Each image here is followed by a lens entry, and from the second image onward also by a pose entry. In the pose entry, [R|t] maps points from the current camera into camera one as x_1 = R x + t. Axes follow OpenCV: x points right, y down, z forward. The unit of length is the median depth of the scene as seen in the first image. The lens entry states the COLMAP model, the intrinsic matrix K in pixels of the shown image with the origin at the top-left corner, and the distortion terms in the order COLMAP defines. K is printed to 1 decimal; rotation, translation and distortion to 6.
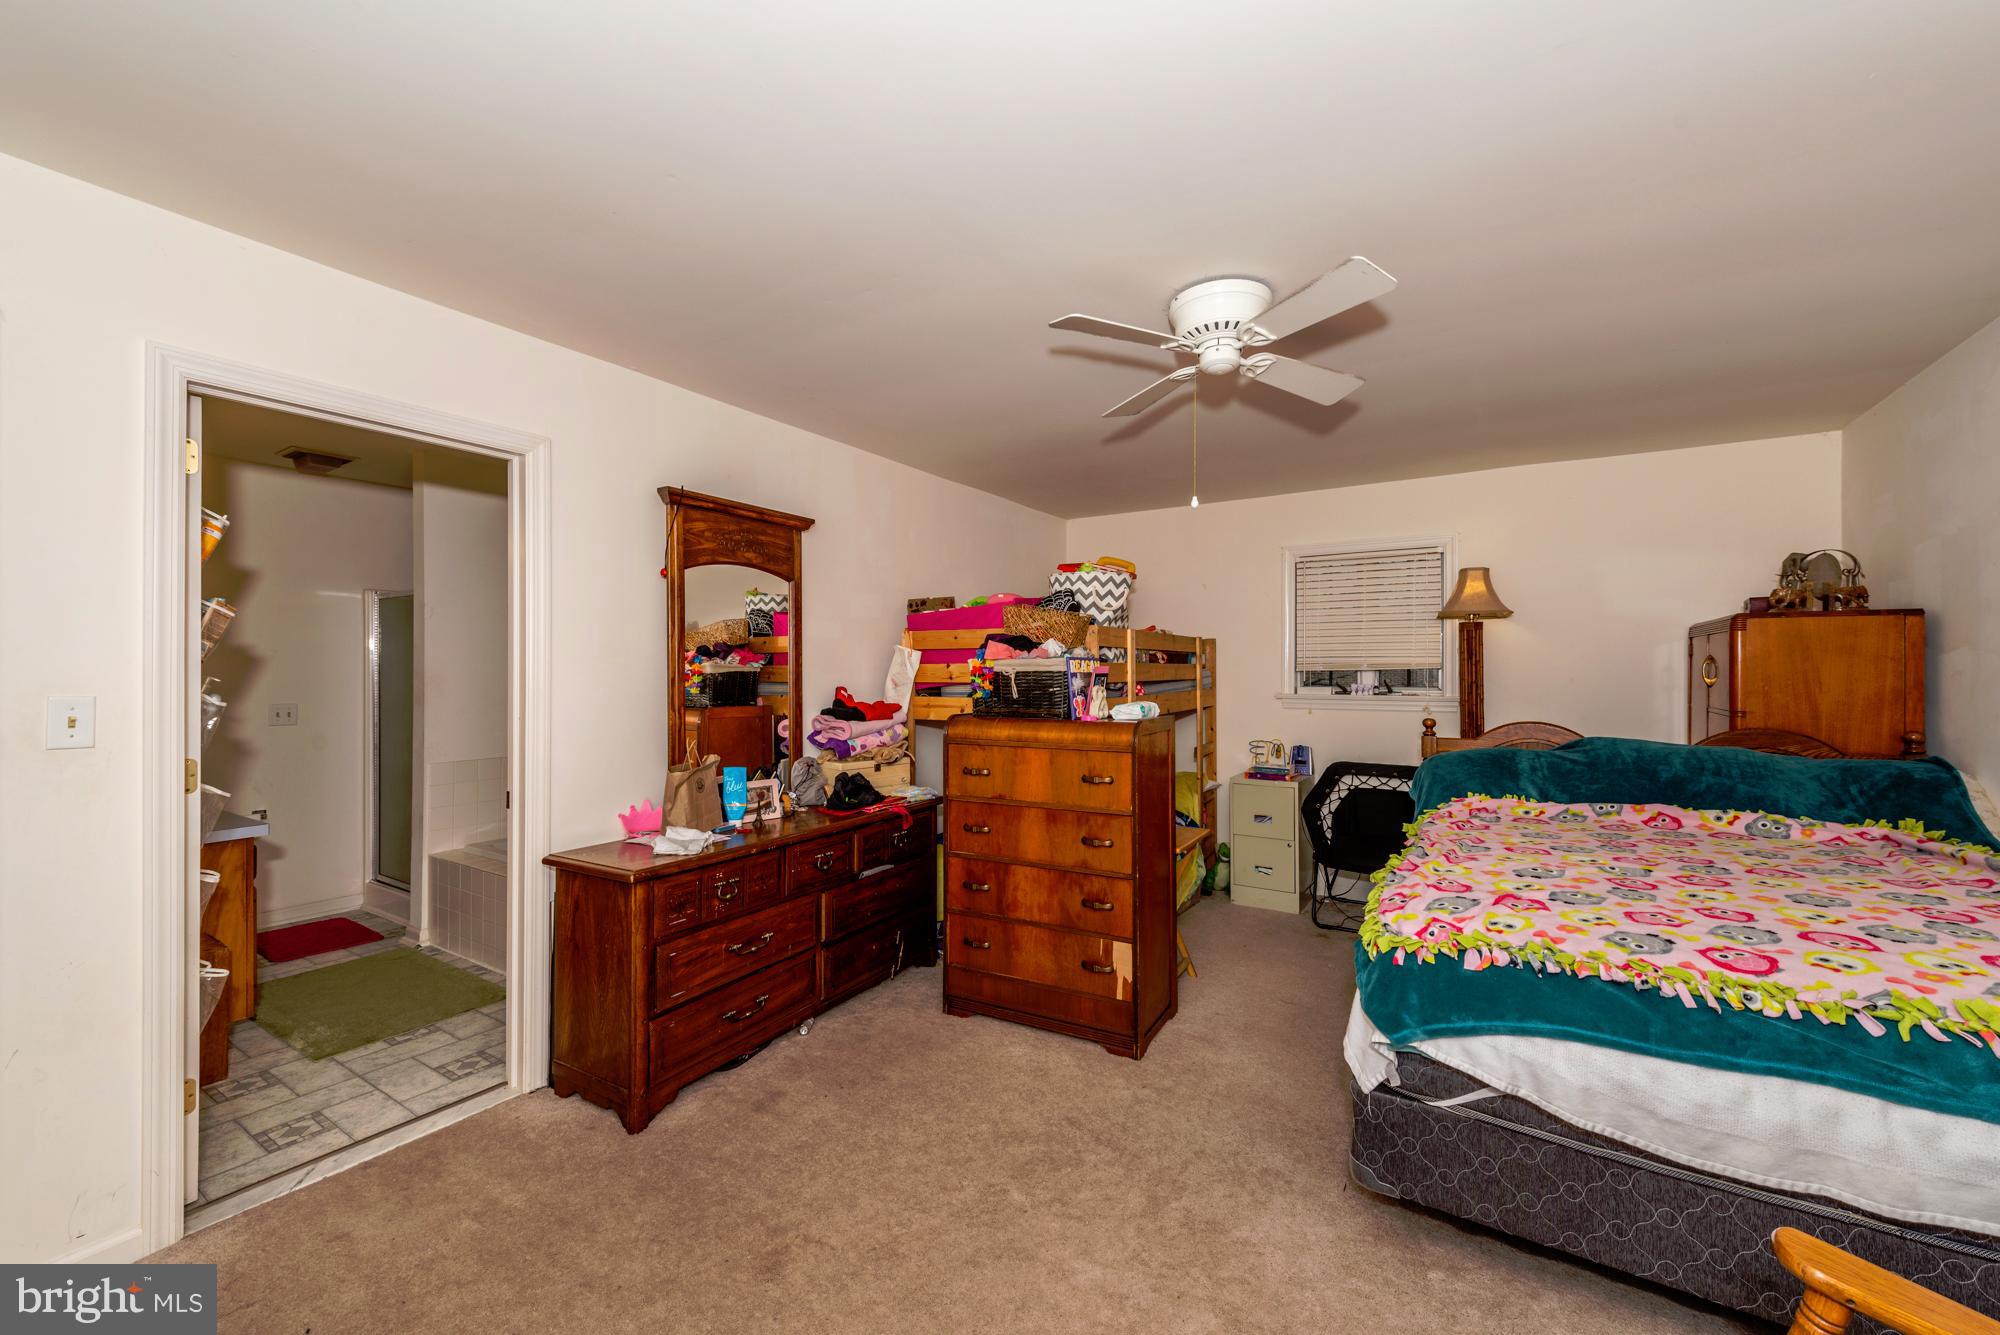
lens RADIAL K [[795.3, 0, 1000.0], [0, 795.3, 667.5], [0, 0, 1]] dist [0.020464, 0.000111]
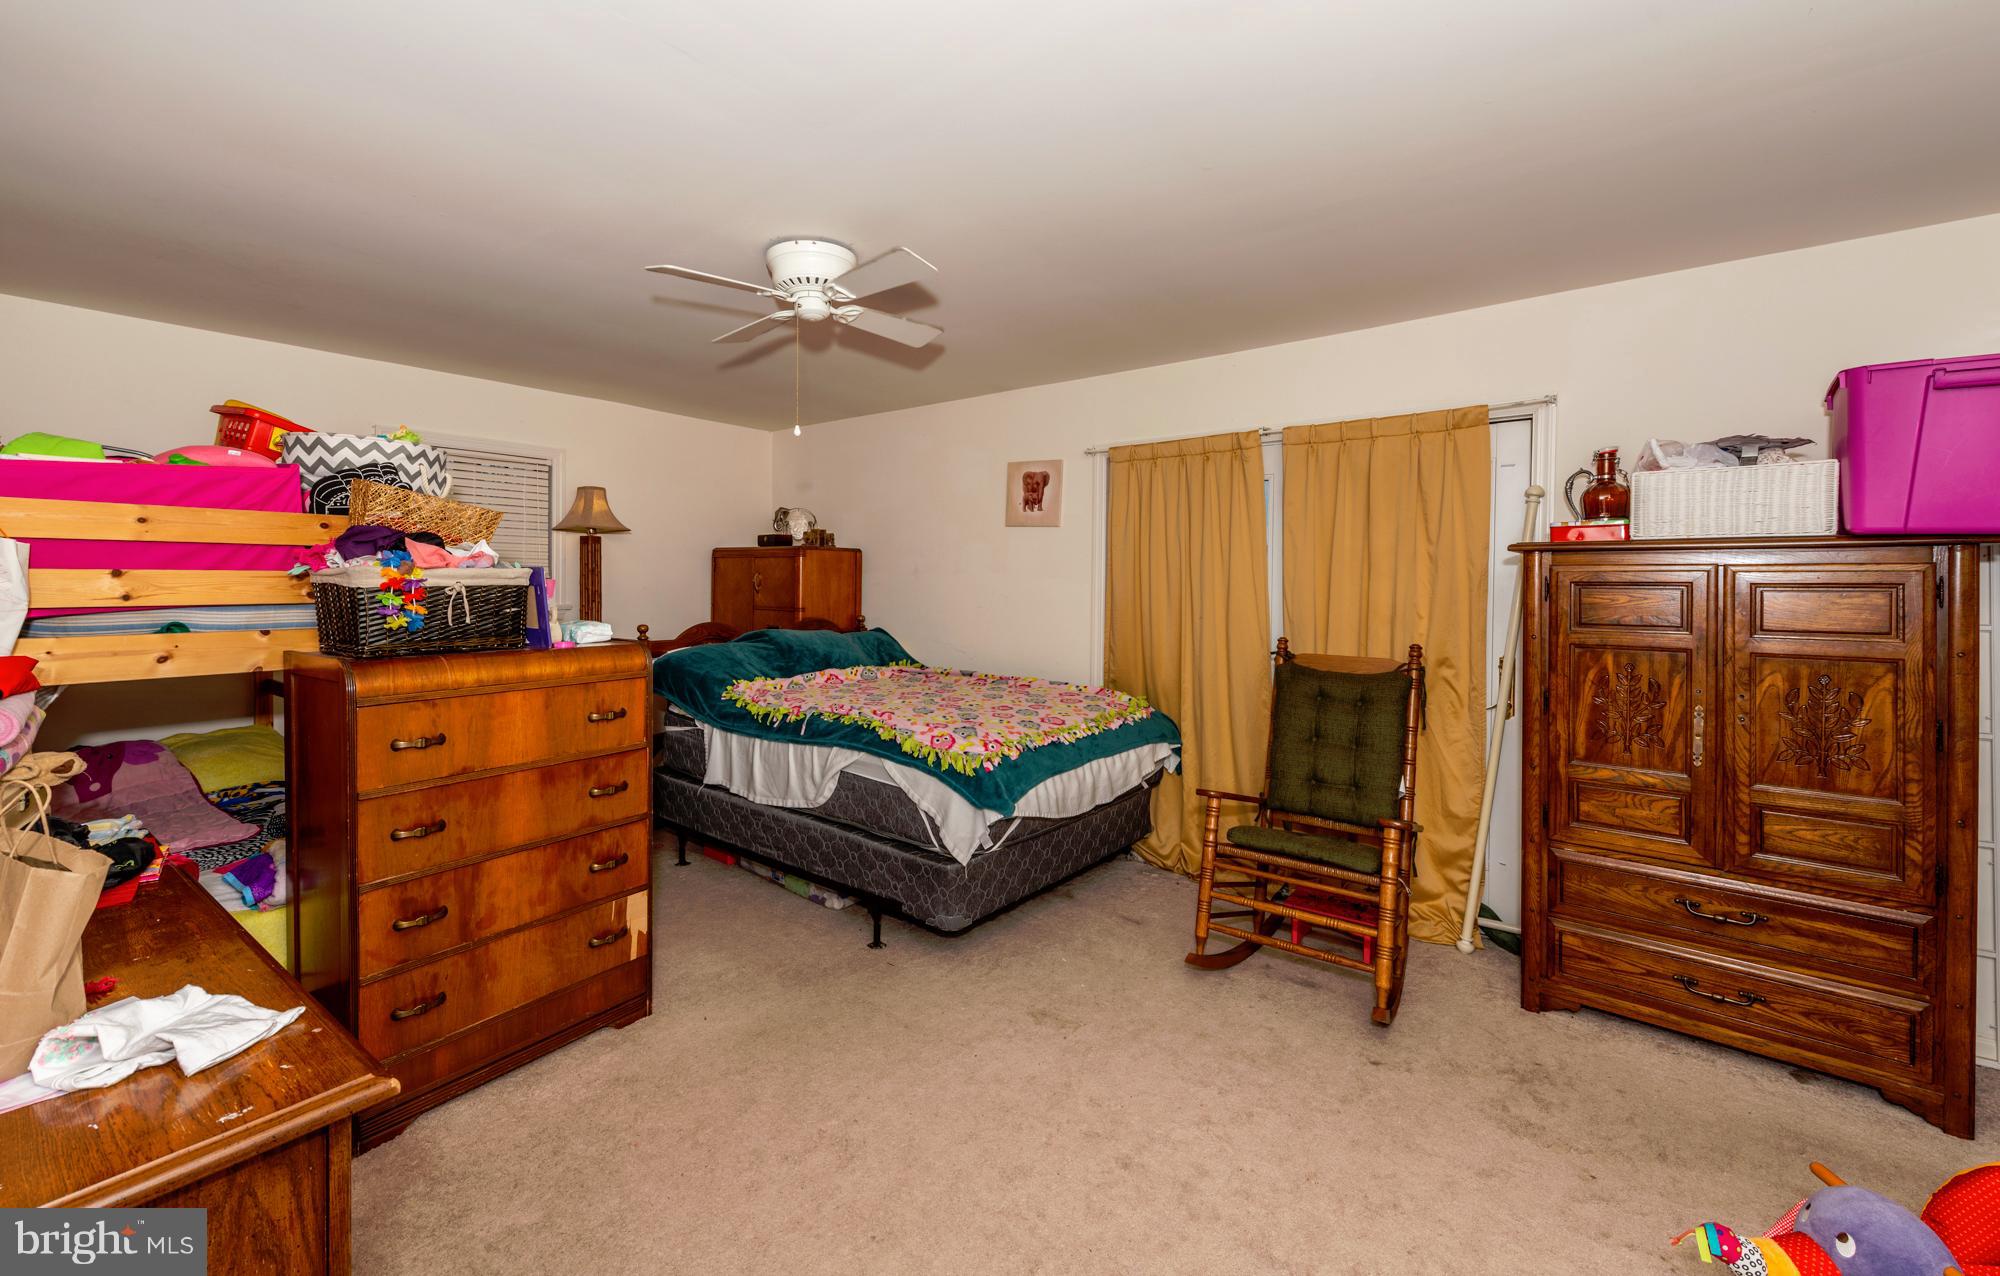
lens RADIAL K [[812.9, 0, 998.7], [0, 812.9, 586.3], [0, 0, 1]] dist [-0.000469, -0.000013]
pose [[0.099010, -0.007959, 0.995055, -0.656234], [-0.010989, 0.999898, 0.009091, -0.006456], [-0.995026, -0.011835, 0.098913, 0.486968]]
